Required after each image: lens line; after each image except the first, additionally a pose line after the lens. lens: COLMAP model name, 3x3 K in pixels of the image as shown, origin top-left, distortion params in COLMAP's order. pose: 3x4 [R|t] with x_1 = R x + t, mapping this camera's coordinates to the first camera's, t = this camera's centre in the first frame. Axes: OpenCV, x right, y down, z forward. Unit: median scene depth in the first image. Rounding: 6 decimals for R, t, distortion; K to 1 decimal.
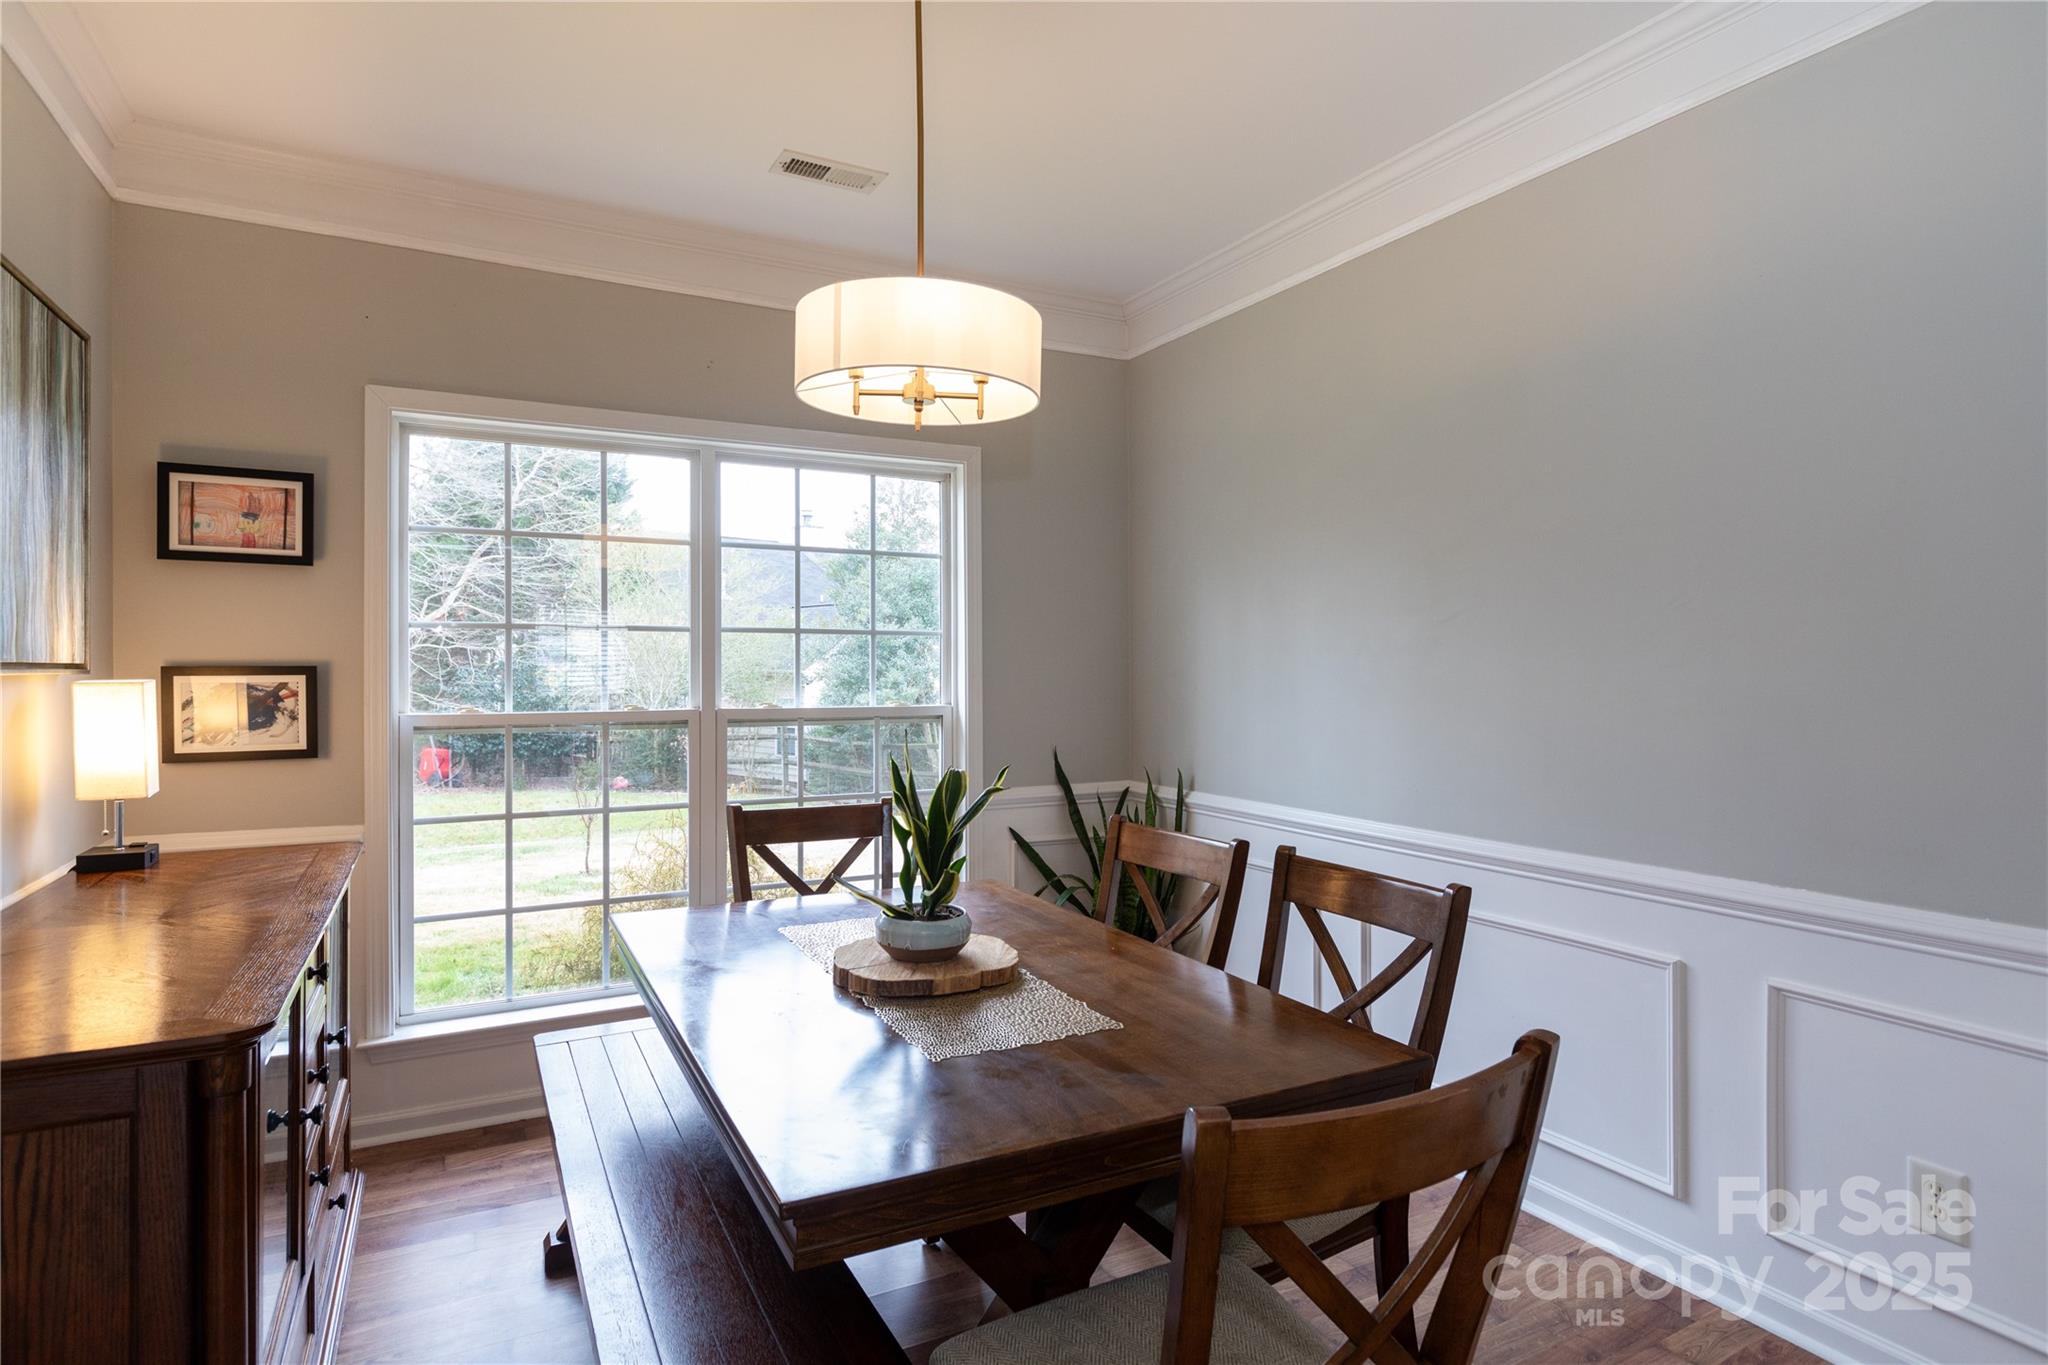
lens RADIAL K [[1057.9, 0, 1012.4], [0, 1057.9, 678.7], [0, 0, 1]] dist [-0.004830, 0.001125]
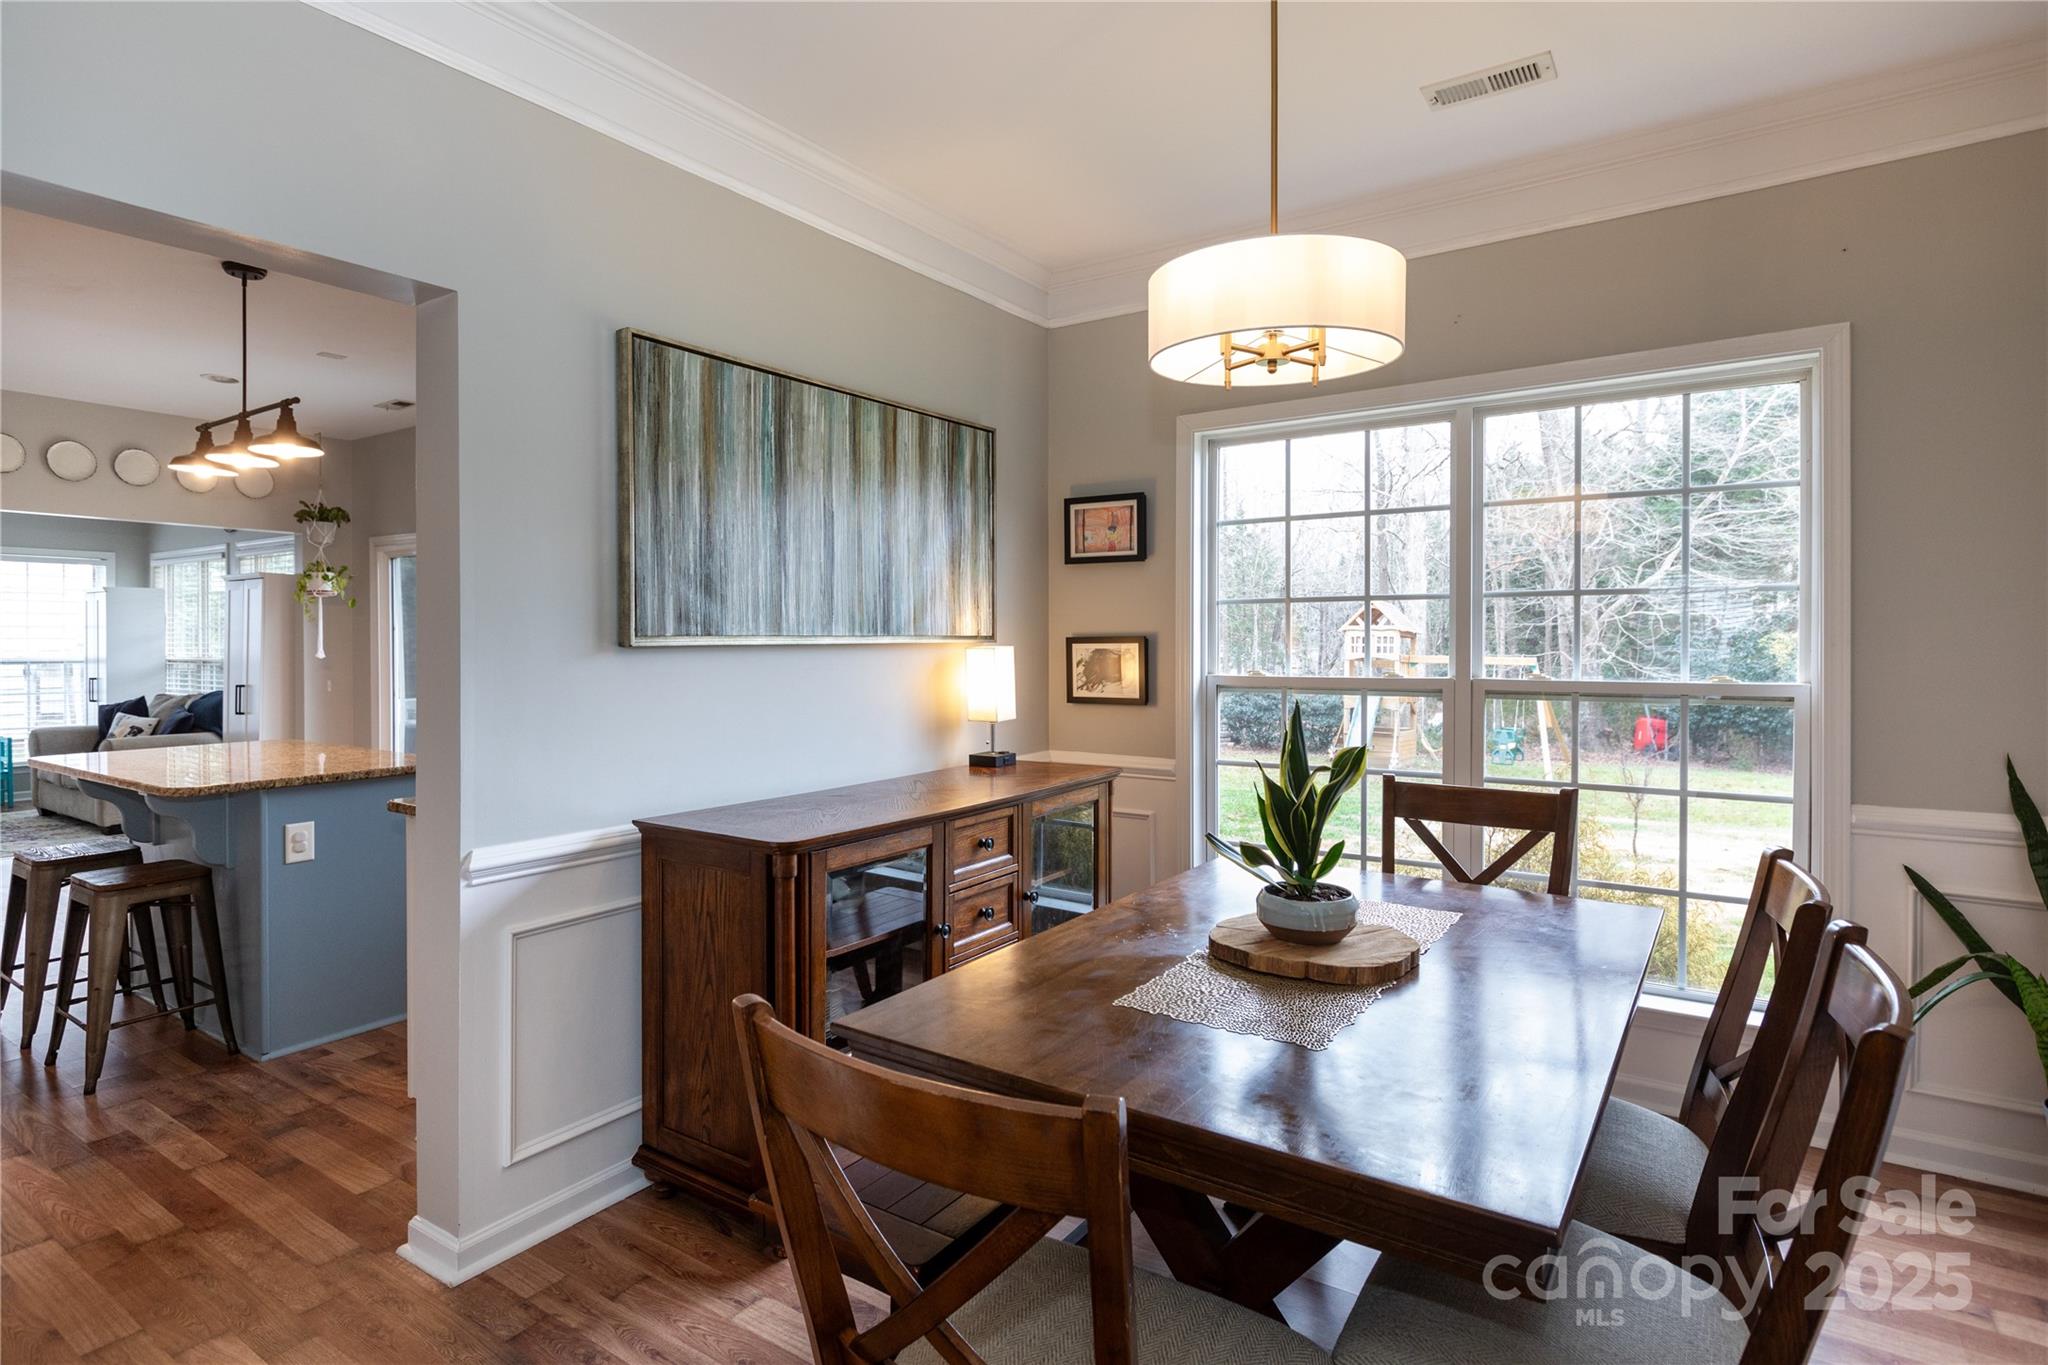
lens RADIAL K [[1057.9, 0, 1006.3], [0, 1057.9, 662.9], [0, 0, 1]] dist [-0.004830, 0.001125]
pose [[0.467473, 0.017106, -0.883842, 0.438102], [-0.003467, 0.999841, 0.017517, -0.001147], [0.884001, -0.005124, 0.467458, 0.218037]]
